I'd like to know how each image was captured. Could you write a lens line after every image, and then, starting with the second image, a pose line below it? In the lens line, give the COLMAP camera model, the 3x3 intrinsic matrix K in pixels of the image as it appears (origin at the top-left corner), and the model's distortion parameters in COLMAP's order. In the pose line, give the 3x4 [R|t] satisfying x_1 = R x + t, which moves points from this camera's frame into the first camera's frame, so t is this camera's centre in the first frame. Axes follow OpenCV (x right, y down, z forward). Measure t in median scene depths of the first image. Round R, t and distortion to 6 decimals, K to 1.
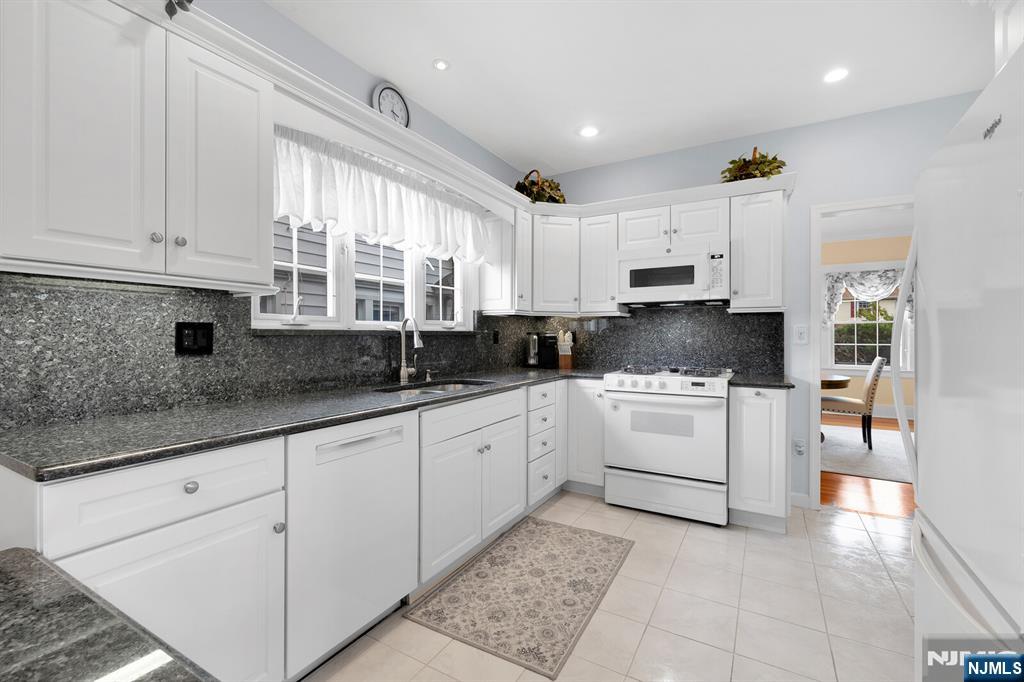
lens RADIAL K [[439.5, 0, 512.2], [0, 439.5, 337.4], [0, 0, 1]] dist [-0.000547, 0.000033]
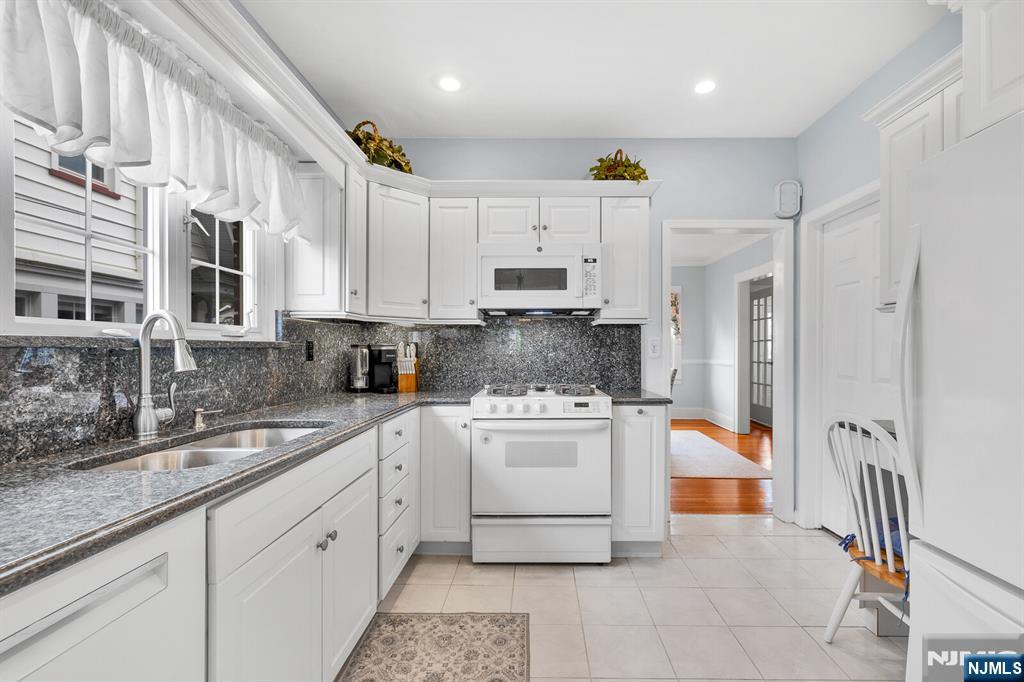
lens RADIAL K [[439.5, 0, 516.9], [0, 439.5, 349.3], [0, 0, 1]] dist [-0.000547, 0.000033]
pose [[0.874745, -0.000835, 0.484582, -0.099080], [0.003219, 0.999986, -0.004086, 0.000590], [-0.484572, 0.005134, 0.874736, 0.282908]]
